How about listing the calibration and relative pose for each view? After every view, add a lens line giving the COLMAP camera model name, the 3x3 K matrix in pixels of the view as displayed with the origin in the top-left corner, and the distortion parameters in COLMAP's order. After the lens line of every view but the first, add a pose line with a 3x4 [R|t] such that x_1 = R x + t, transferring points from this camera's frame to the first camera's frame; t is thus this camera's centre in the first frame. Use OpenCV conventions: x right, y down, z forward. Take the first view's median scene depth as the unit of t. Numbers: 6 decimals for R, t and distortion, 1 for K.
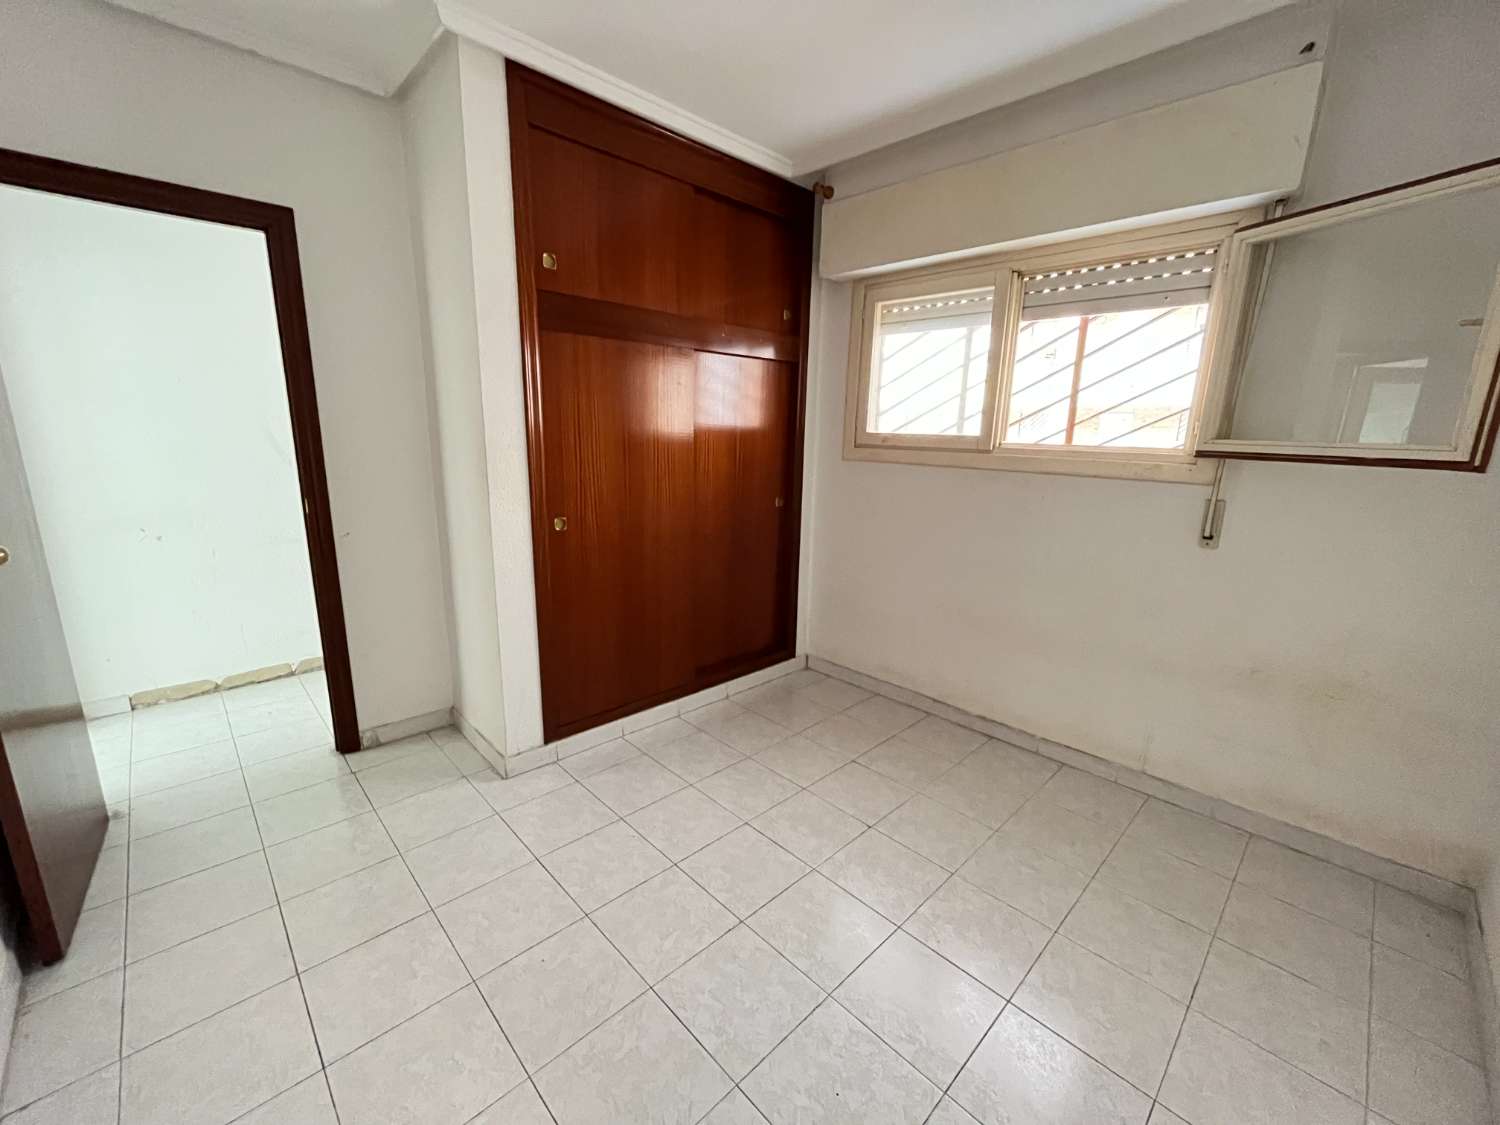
lens RADIAL K [[607.7, 0, 753.4], [0, 607.7, 562.6], [0, 0, 1]] dist [-0.002246, -0.000335]
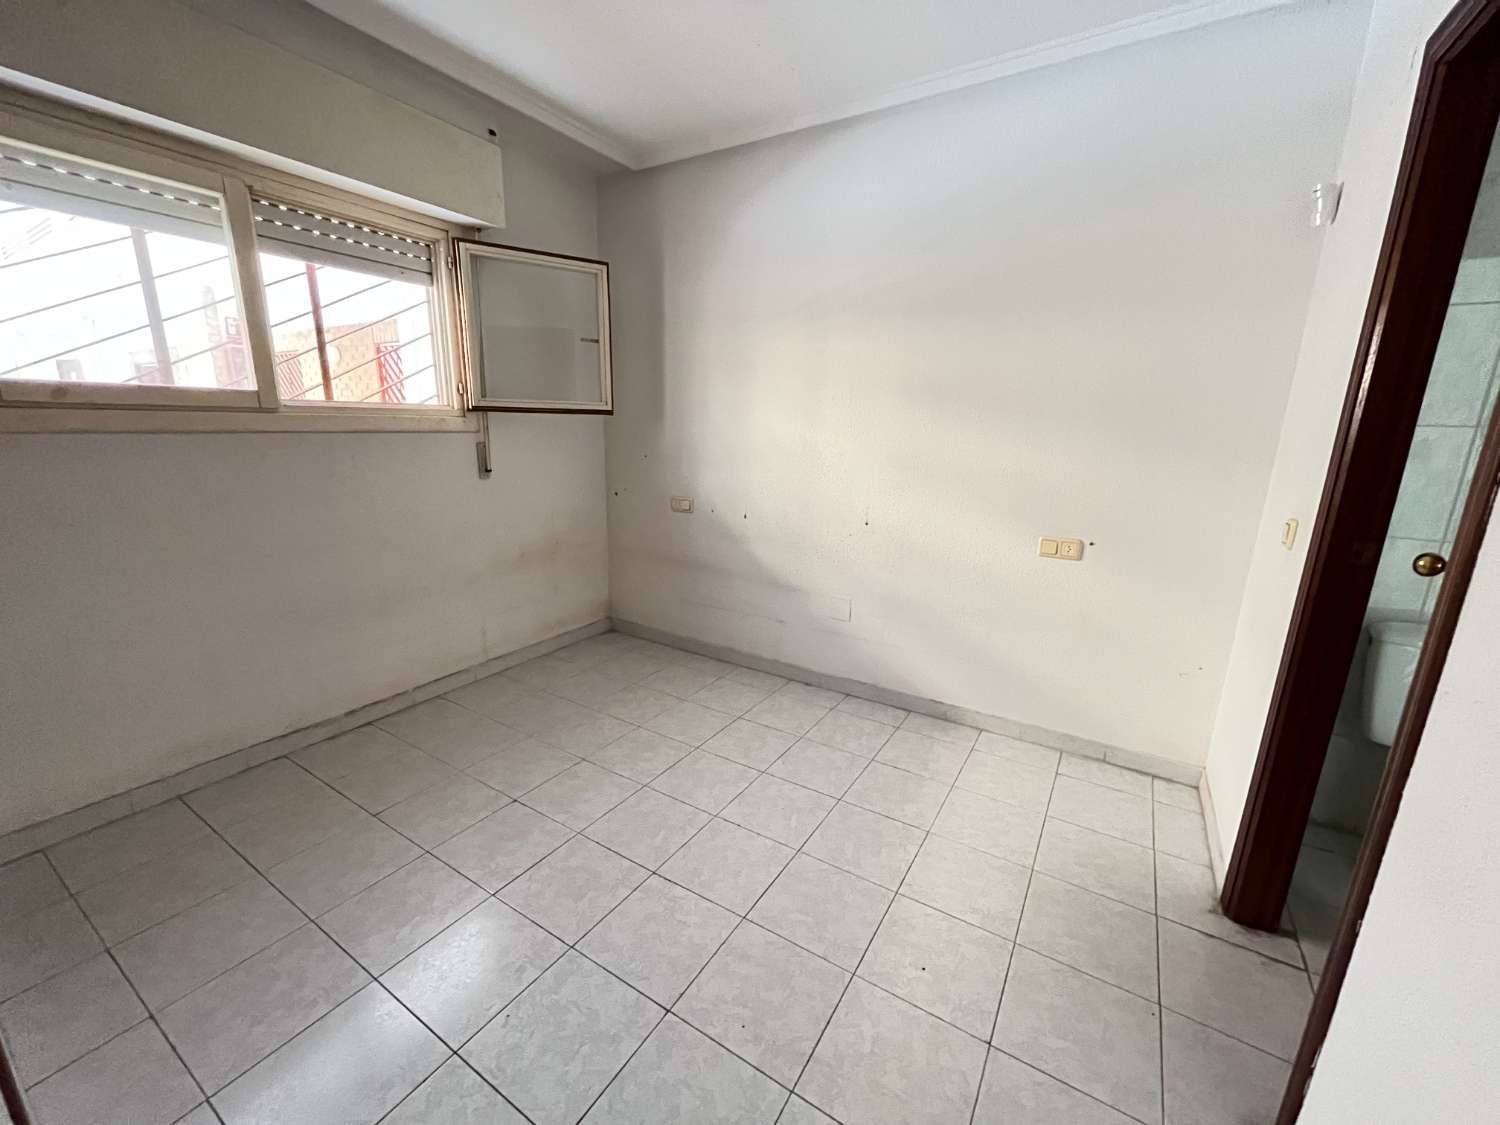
lens RADIAL K [[607.7, 0, 754.6], [0, 607.7, 557.2], [0, 0, 1]] dist [-0.002246, -0.000335]
pose [[-0.245824, -0.243175, 0.938316, -0.642321], [0.176142, 0.940696, 0.289939, -0.131354], [-0.953176, 0.236551, -0.188413, 0.646004]]
